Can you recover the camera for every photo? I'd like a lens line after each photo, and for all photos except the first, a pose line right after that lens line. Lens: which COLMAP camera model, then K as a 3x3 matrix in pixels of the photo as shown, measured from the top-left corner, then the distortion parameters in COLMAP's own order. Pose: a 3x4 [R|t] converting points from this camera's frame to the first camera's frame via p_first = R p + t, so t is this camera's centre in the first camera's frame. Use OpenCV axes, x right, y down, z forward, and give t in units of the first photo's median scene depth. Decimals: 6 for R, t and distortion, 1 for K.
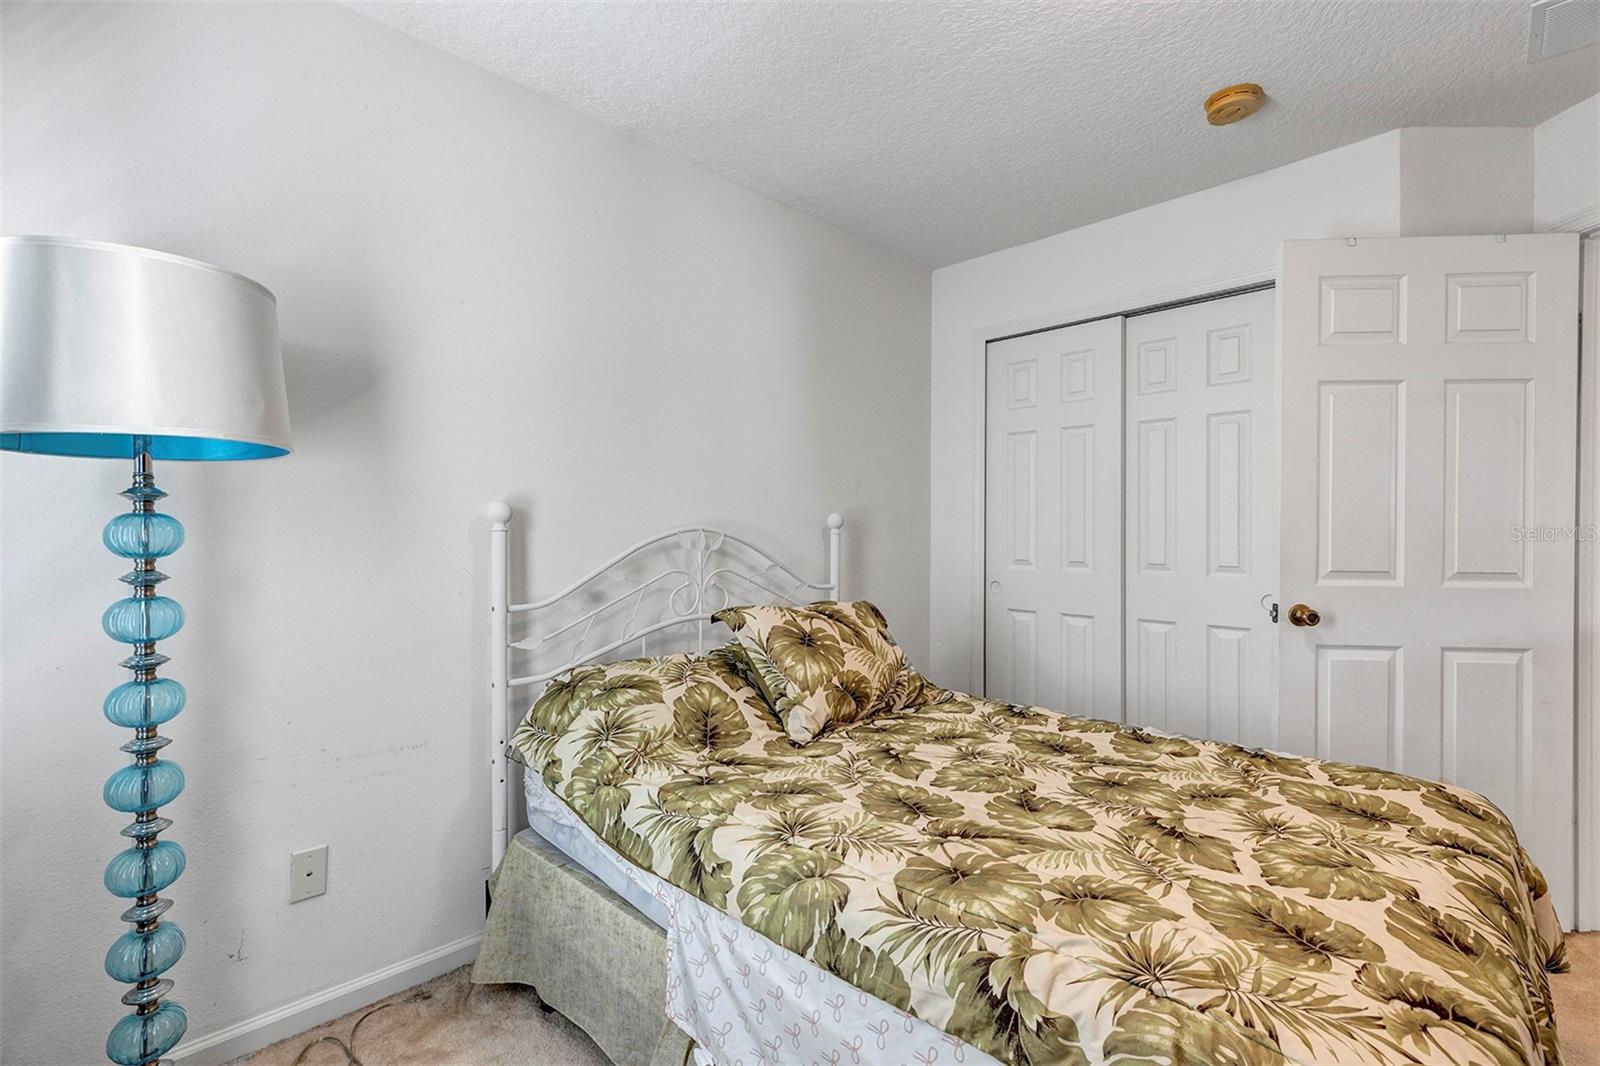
lens RADIAL K [[726.7, 0, 792.1], [0, 726.7, 532.5], [0, 0, 1]] dist [-0.003560, -0.001141]
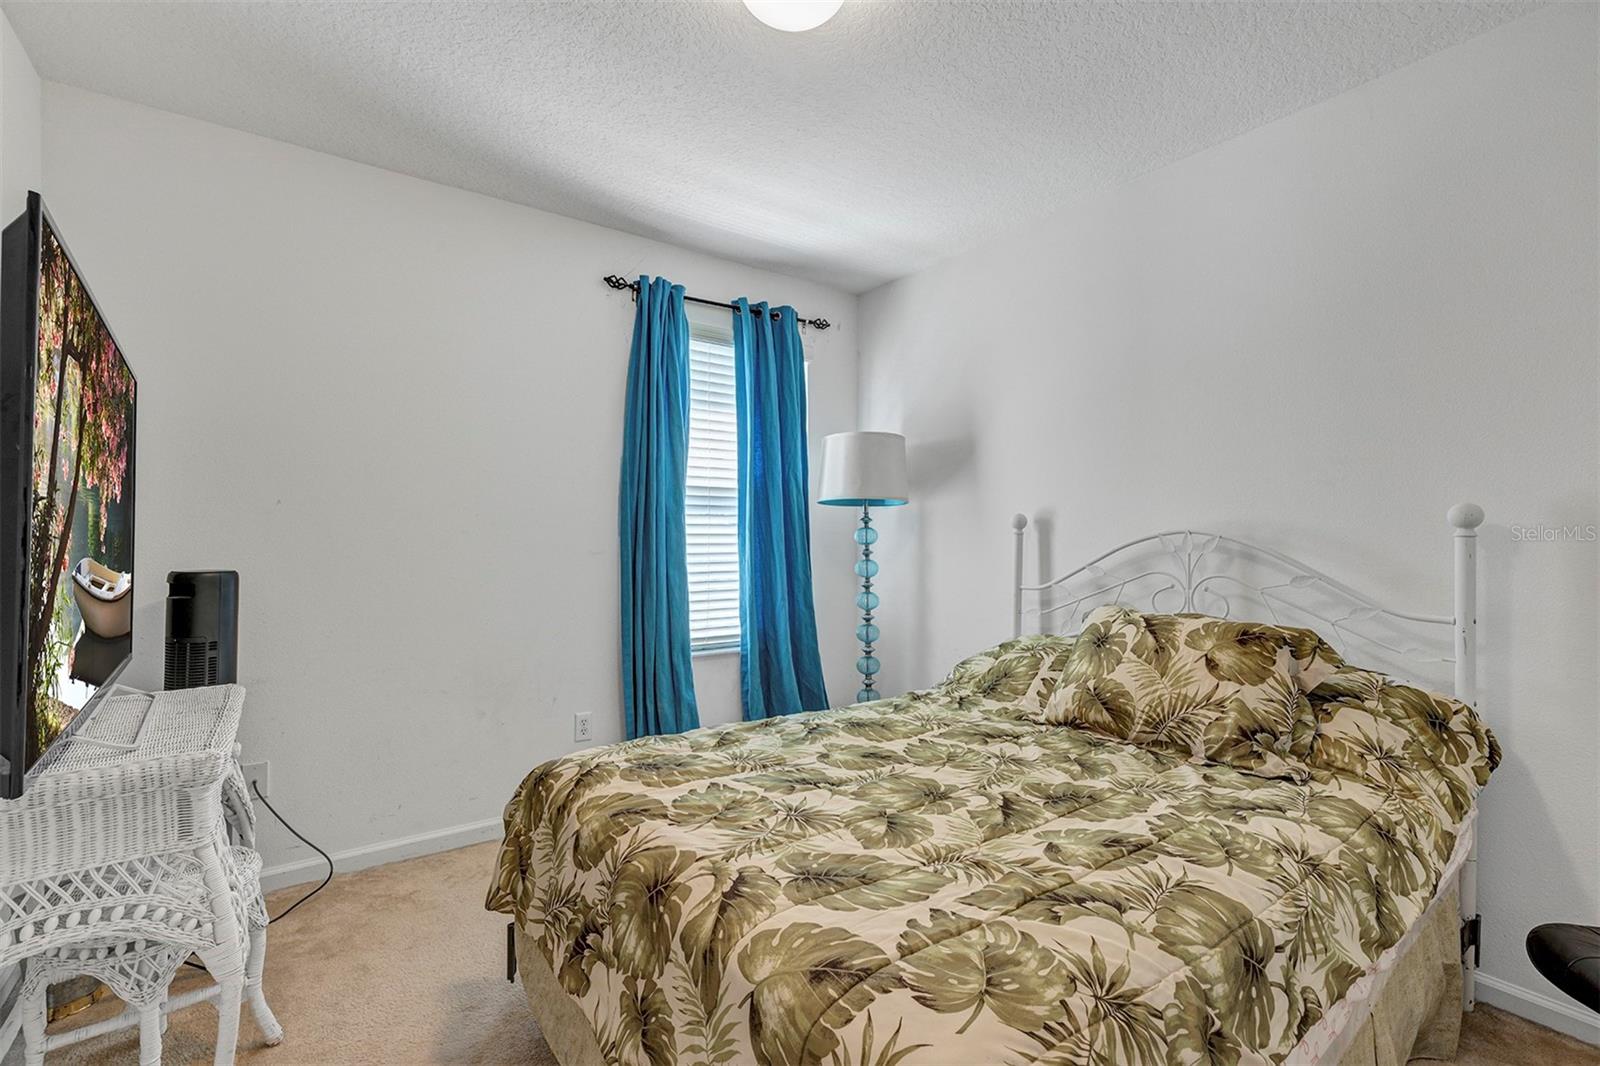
lens RADIAL K [[726.7, 0, 794.2], [0, 726.7, 530.6], [0, 0, 1]] dist [-0.003560, -0.001141]
pose [[-0.169045, -0.006341, -0.985588, 1.687777], [-0.003103, 0.999978, -0.005902, 0.001114], [0.985603, 0.002060, -0.169061, 1.157223]]
